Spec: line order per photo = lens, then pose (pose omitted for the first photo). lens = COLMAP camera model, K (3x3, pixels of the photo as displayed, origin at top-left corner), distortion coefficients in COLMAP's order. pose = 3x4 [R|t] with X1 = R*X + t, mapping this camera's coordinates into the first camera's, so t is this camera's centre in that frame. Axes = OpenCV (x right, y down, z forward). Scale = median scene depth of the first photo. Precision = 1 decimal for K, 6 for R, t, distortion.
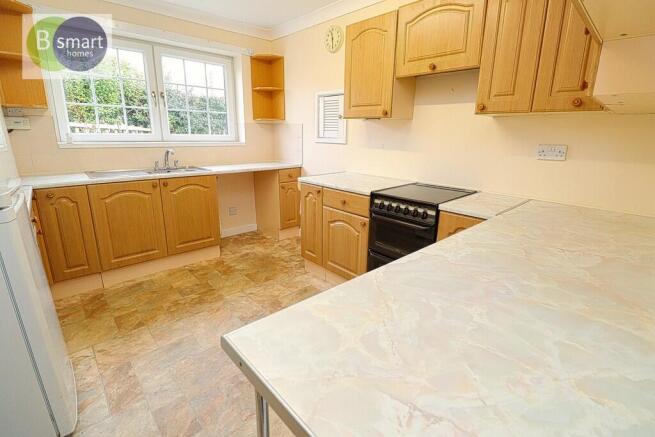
lens RADIAL K [[304.2, 0, 328.3], [0, 304.2, 215.5], [0, 0, 1]] dist [-0.010437, -0.001896]
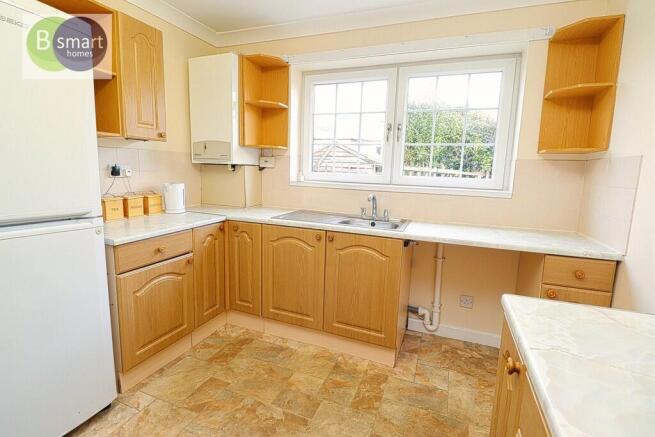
lens RADIAL K [[304.2, 0, 329.1], [0, 304.2, 213.0], [0, 0, 1]] dist [-0.010437, -0.001896]
pose [[0.434539, 0.121867, -0.892370, 0.110576], [-0.259610, 0.965698, 0.005464, -0.152901], [0.862426, 0.229294, 0.451271, 0.590150]]
